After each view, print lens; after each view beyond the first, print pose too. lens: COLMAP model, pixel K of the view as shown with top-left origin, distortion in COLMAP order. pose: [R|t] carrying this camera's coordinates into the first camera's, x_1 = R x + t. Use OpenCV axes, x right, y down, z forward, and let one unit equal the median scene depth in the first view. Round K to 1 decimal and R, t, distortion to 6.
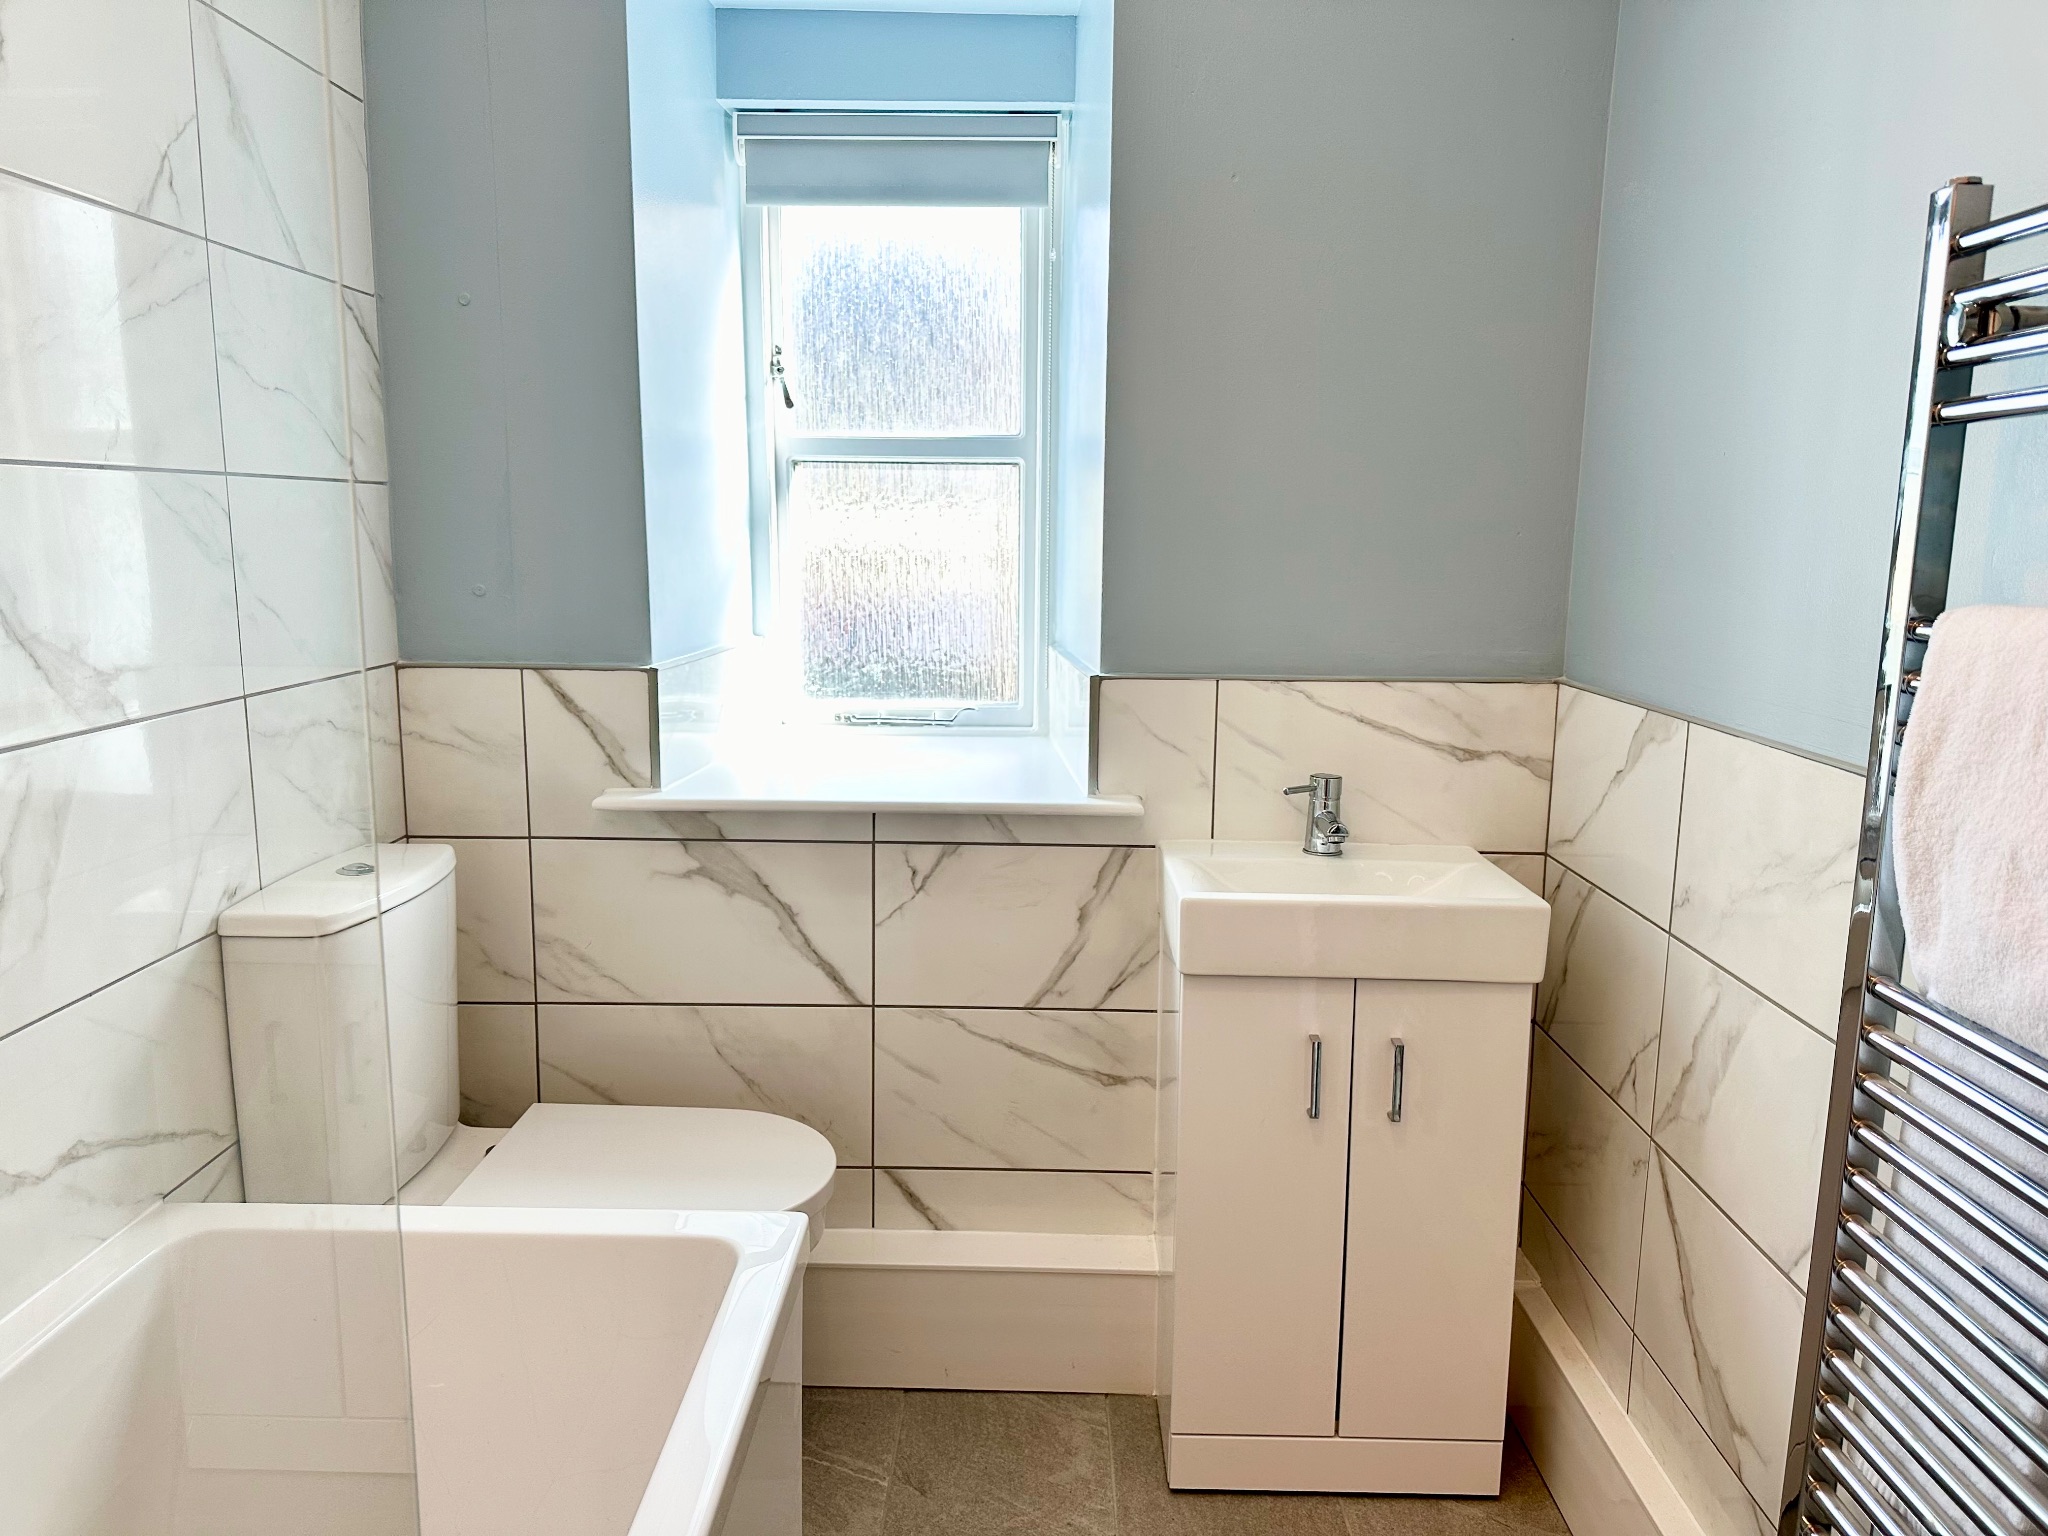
lens RADIAL K [[1430.4, 0, 1024.6], [0, 1430.4, 761.3], [0, 0, 1]] dist [0.081117, -0.106760]
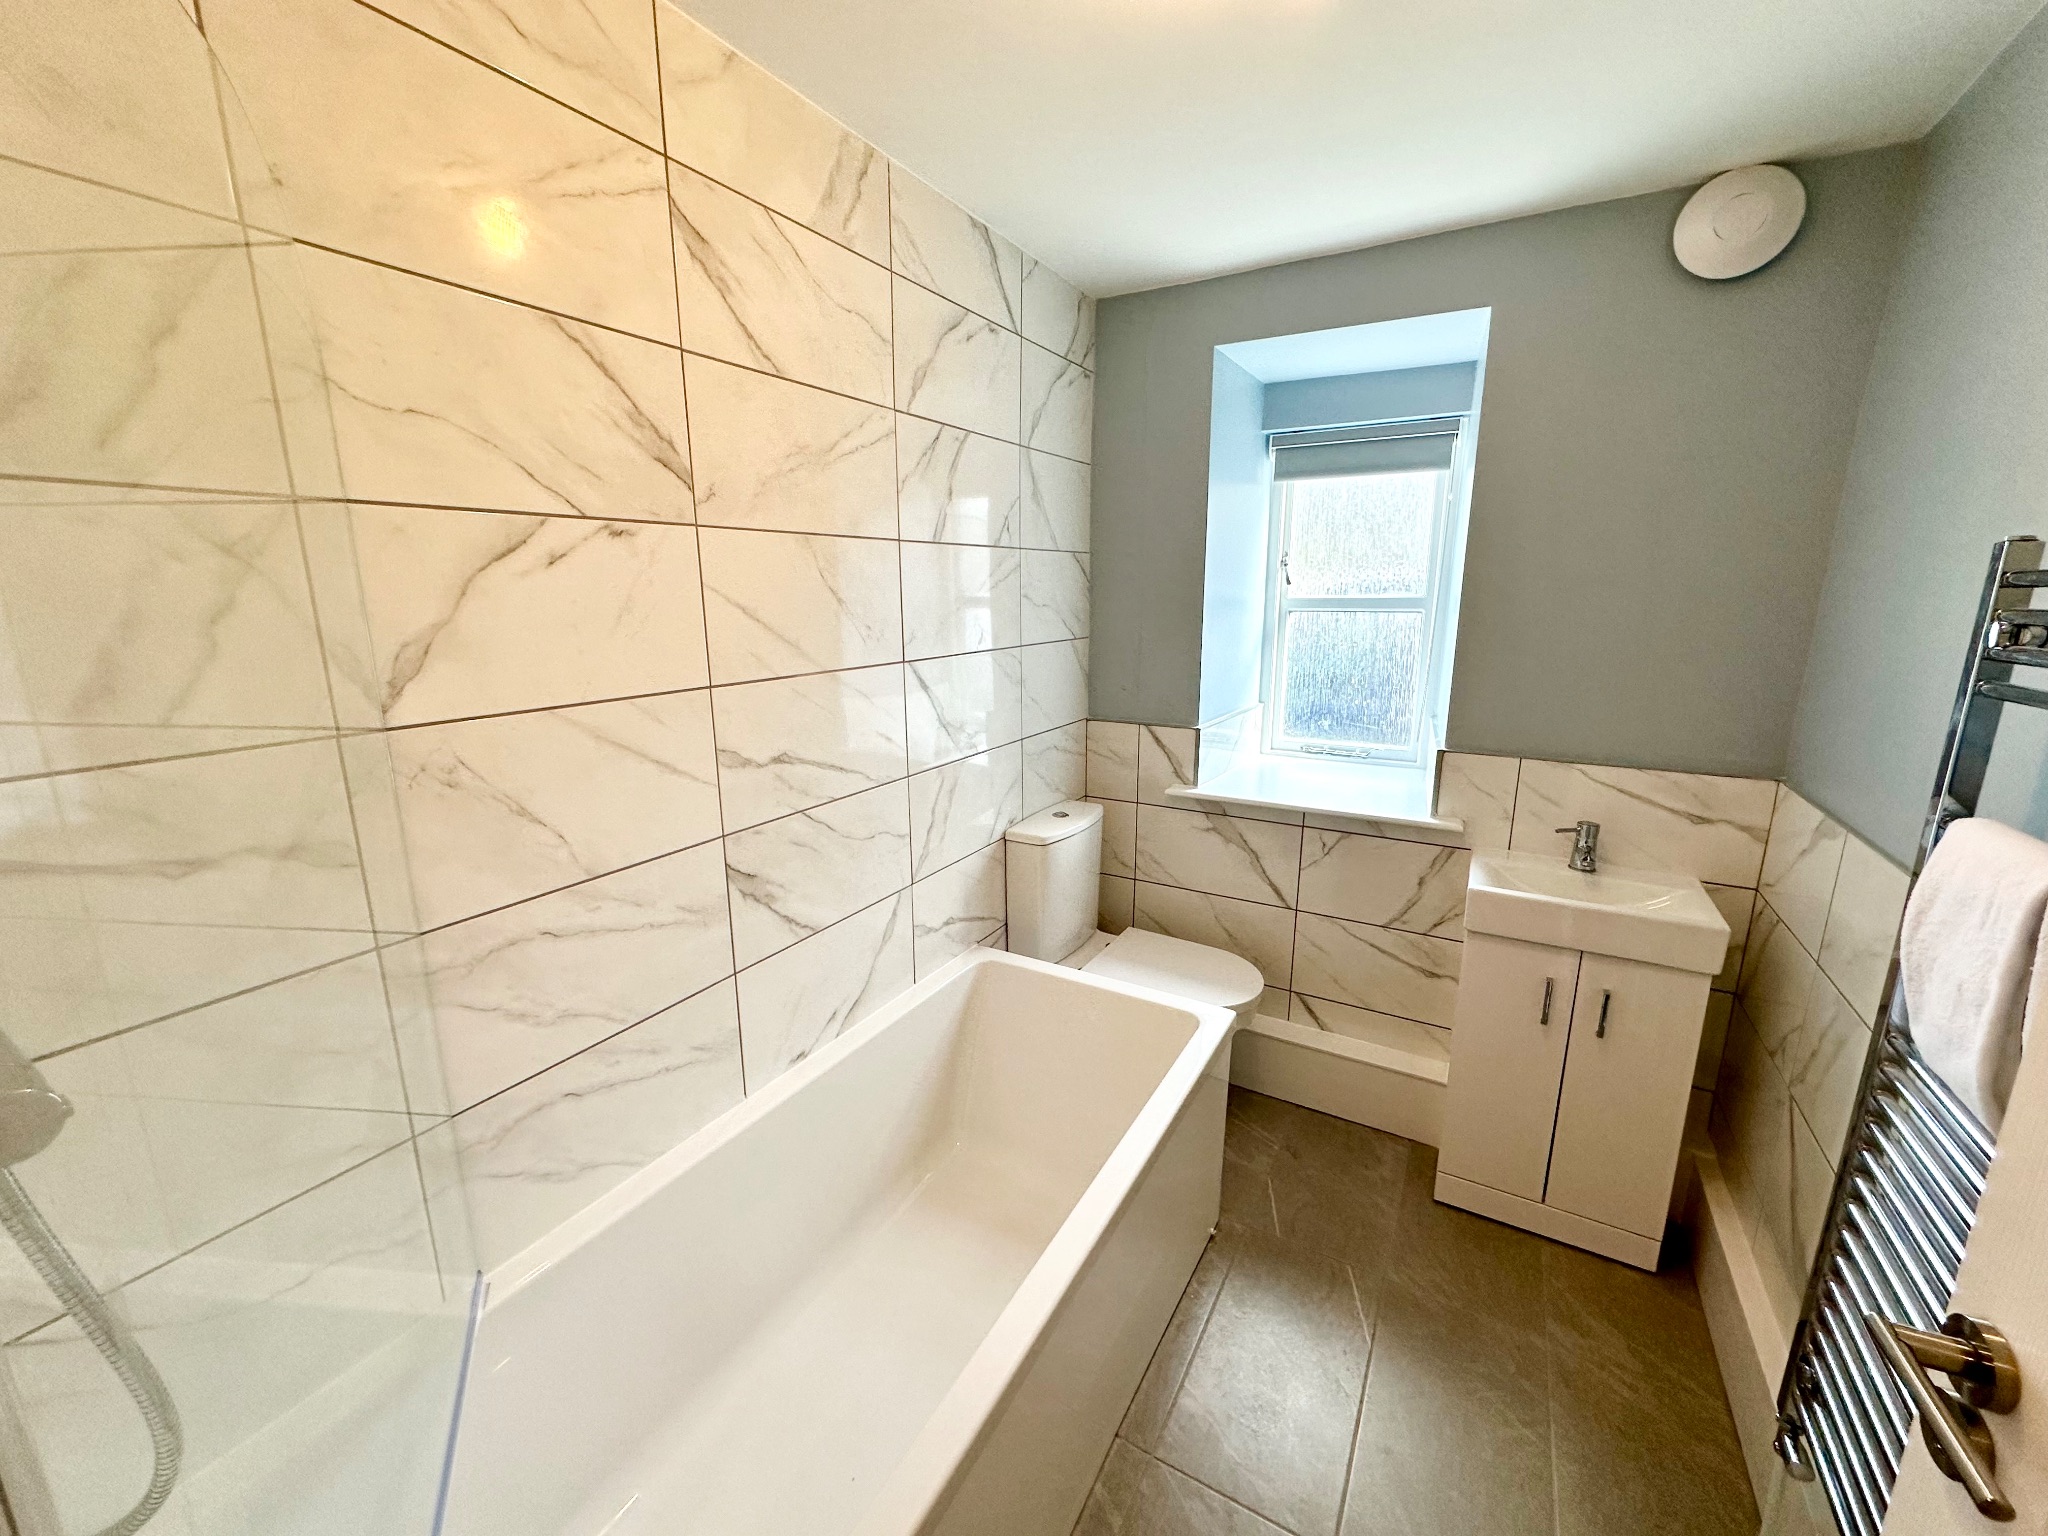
lens RADIAL K [[810.0, 0, 1030.3], [0, 810.0, 765.0], [0, 0, 1]] dist [-0.007333, 0.000252]
pose [[0.872155, 0.093512, -0.480210, 0.089181], [-0.068647, 0.995243, 0.069130, -0.076271], [0.484390, -0.027327, 0.874425, -0.118573]]
